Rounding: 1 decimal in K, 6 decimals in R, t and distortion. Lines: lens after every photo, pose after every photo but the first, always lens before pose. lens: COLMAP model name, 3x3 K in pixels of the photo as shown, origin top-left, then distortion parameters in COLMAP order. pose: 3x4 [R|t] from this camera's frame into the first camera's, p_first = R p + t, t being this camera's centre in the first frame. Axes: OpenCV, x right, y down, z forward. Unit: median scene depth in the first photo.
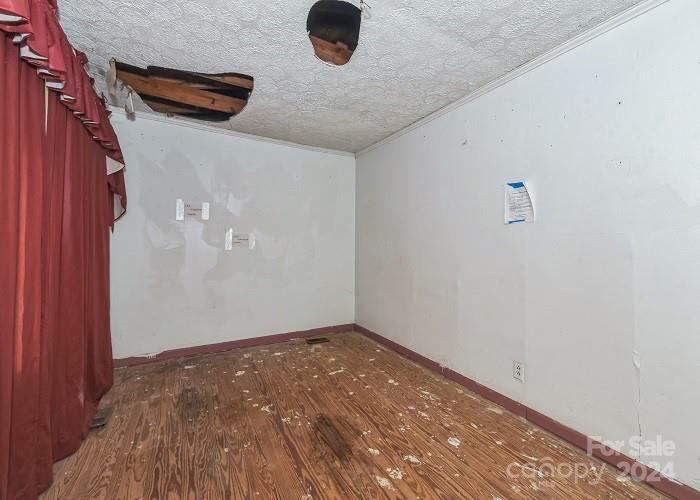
lens RADIAL K [[288.9, 0, 350.4], [0, 288.9, 240.2], [0, 0, 1]] dist [0.023686, -0.000050]
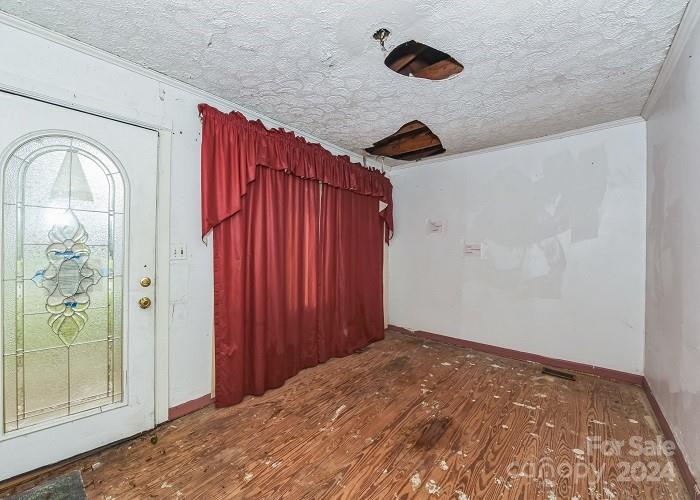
lens RADIAL K [[283.6, 0, 350.0], [0, 283.6, 250.0], [0, 0, 1]] dist [-0.000438, -0.000356]
pose [[0.354771, -0.007582, -0.934922, 0.585602], [0.009439, 0.999945, -0.004527, 0.000144], [0.934905, -0.007219, 0.354824, 0.251841]]
